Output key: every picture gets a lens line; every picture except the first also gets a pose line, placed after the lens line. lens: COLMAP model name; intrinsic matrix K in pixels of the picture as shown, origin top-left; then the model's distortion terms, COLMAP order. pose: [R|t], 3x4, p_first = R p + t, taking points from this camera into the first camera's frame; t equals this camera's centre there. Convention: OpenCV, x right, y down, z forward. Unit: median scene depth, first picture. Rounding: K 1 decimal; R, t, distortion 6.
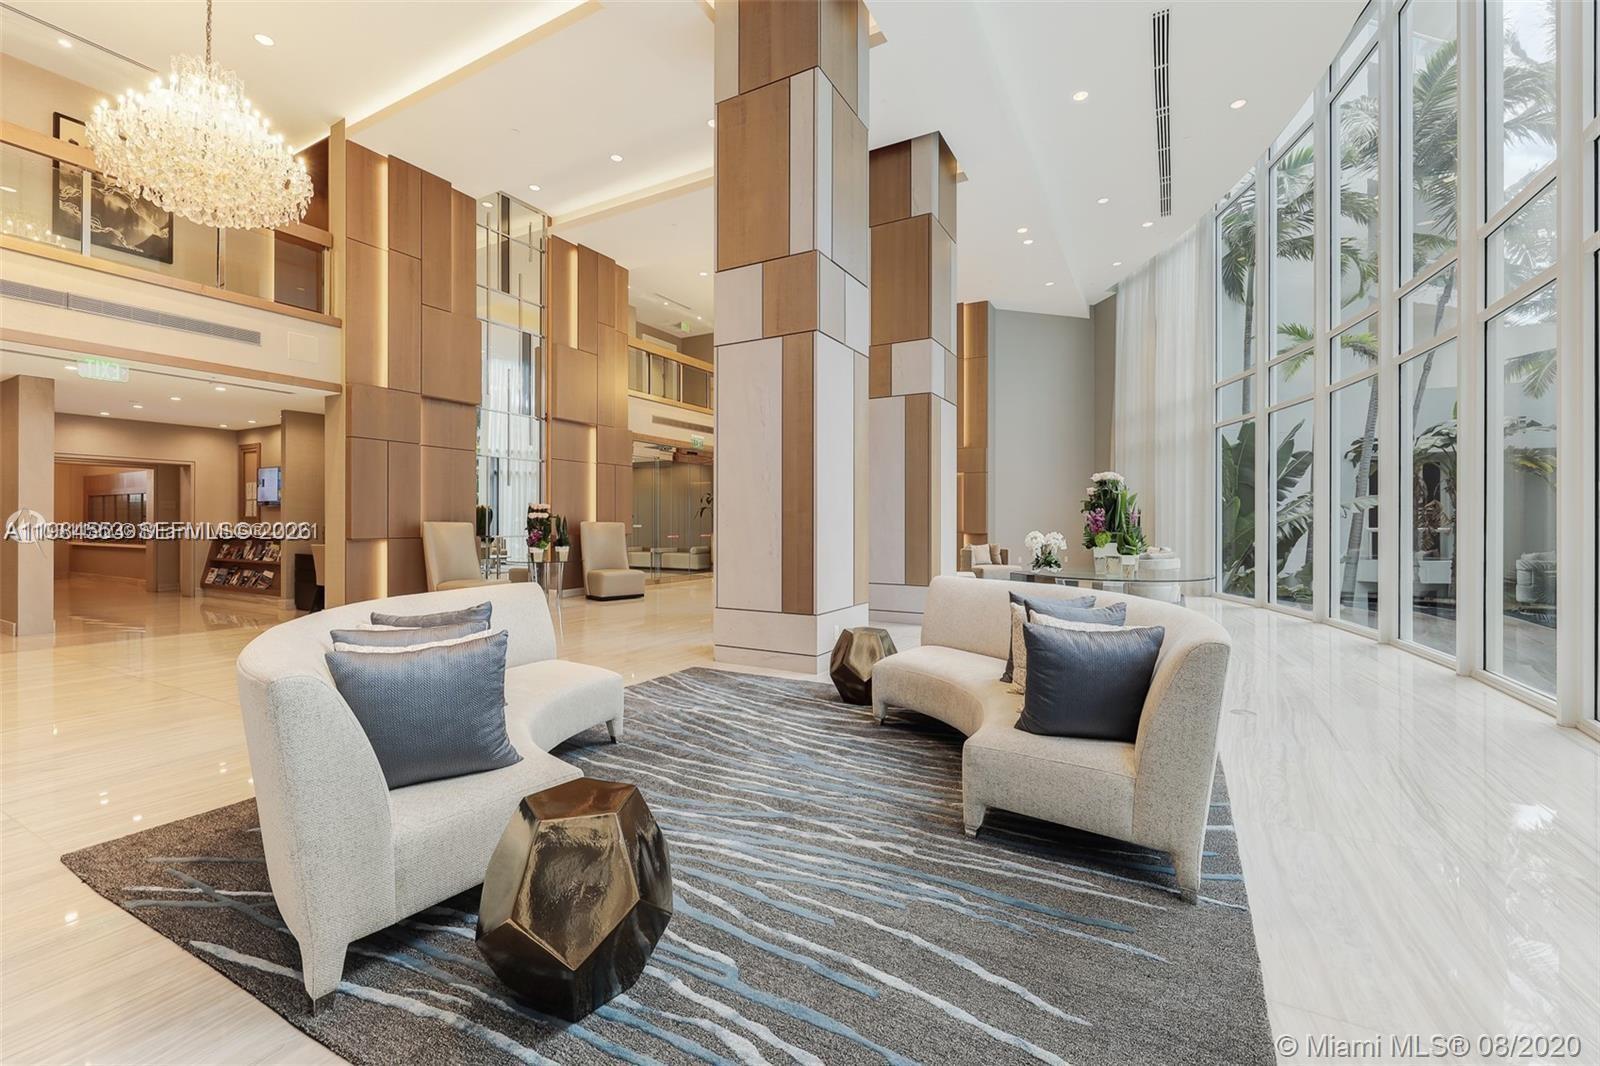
lens RADIAL K [[666.4, 0, 809.9], [0, 666.4, 531.4], [0, 0, 1]] dist [-0.003106, -0.000137]
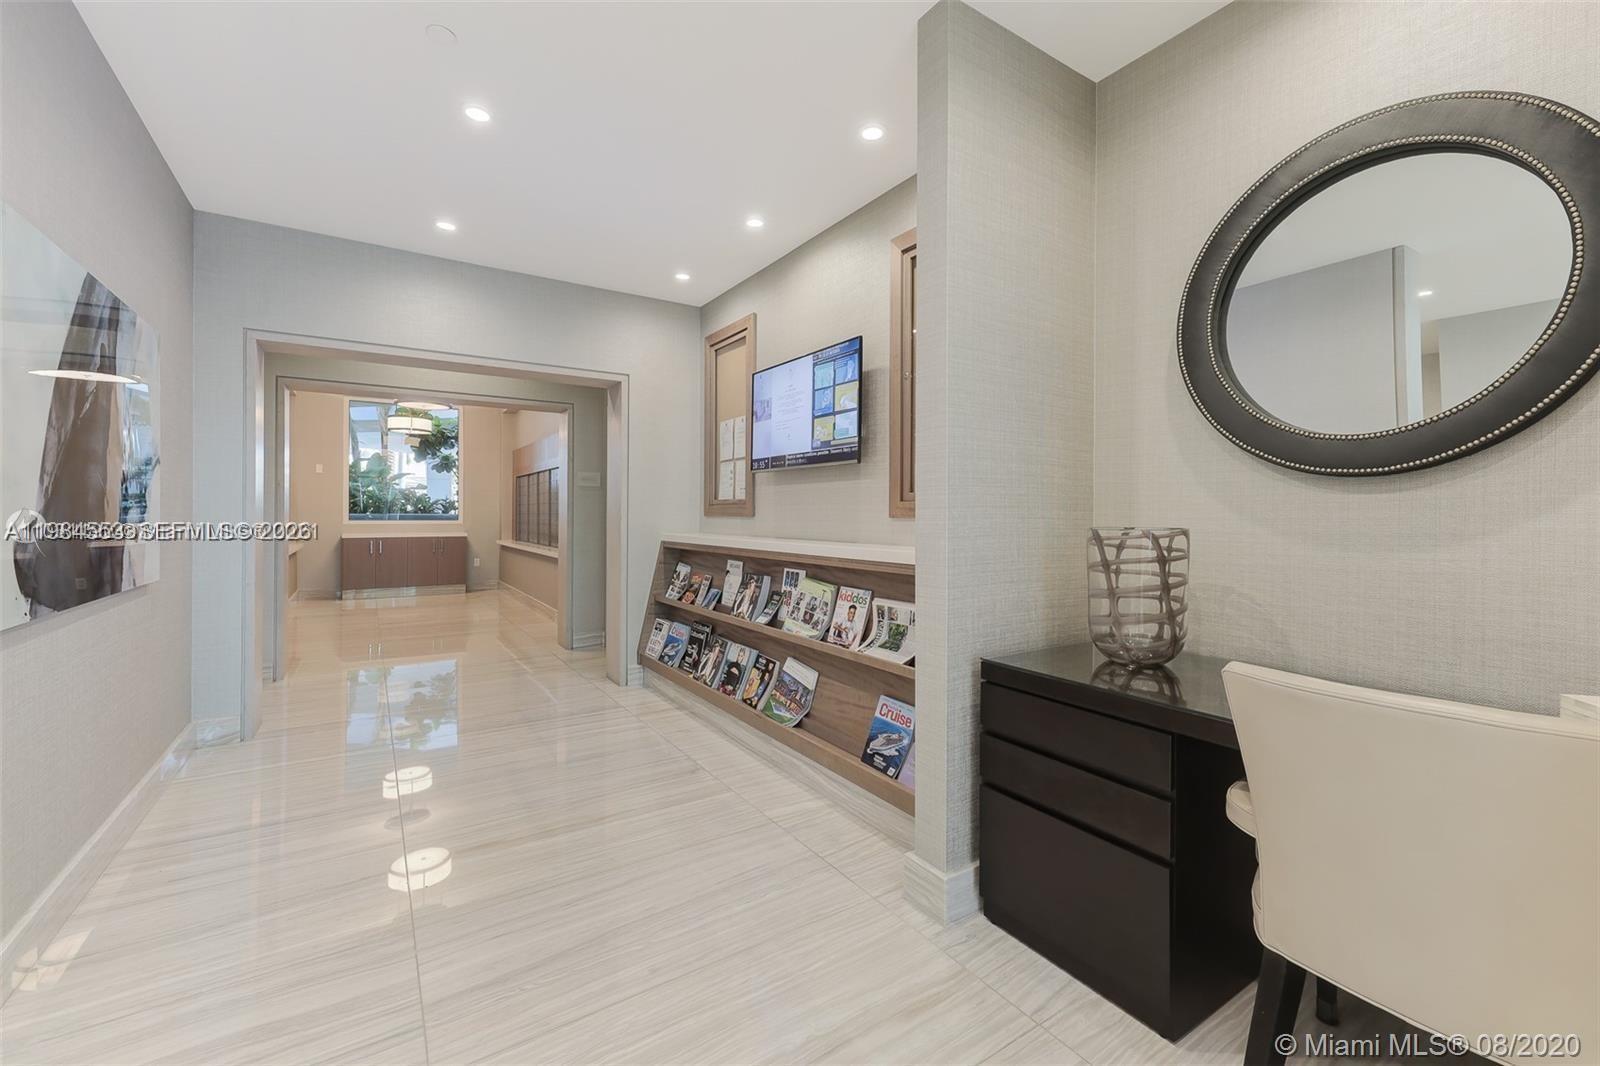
lens RADIAL K [[666.4, 0, 800.8], [0, 666.4, 520.4], [0, 0, 1]] dist [-0.003106, -0.000137]
pose [[0.879668, 0.003891, -0.475573, -1.428037], [-0.003424, 0.999992, 0.001848, -0.023884], [0.475576, 0.000003, 0.879675, 1.546667]]
